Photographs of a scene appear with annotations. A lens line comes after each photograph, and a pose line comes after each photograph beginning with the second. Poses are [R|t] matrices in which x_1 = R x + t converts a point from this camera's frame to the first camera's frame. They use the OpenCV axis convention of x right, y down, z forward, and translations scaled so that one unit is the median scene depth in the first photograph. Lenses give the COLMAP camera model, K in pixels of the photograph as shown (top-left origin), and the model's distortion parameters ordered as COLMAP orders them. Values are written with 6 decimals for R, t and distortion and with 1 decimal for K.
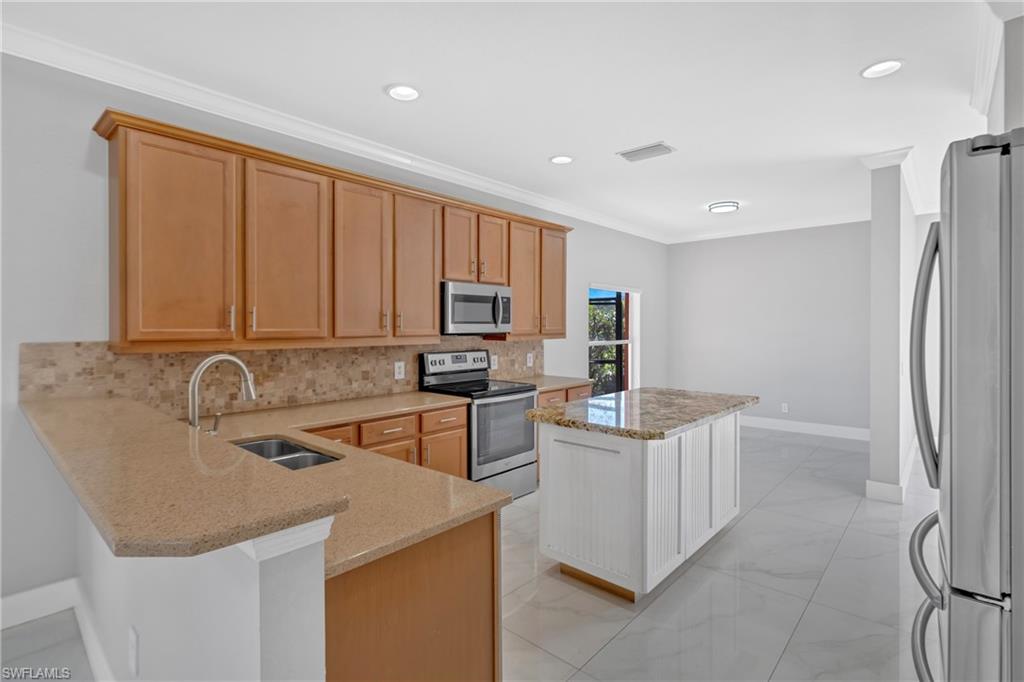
lens RADIAL K [[491.0, 0, 511.5], [0, 491.0, 326.3], [0, 0, 1]] dist [0.029920, -0.000049]
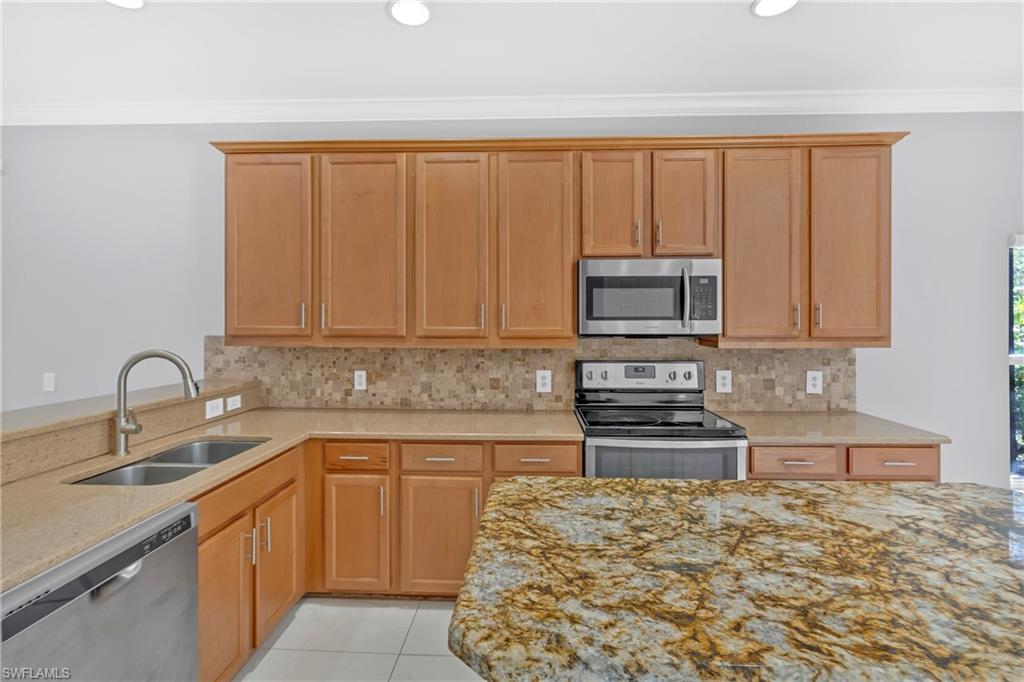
lens RADIAL K [[517.0, 0, 513.2], [0, 517.0, 320.0], [0, 0, 1]] dist [-0.002861, -0.000252]
pose [[0.642577, 0.004787, -0.766206, 0.387529], [-0.000993, 0.999985, 0.005415, -0.010555], [0.766220, -0.002719, 0.642572, 0.484850]]
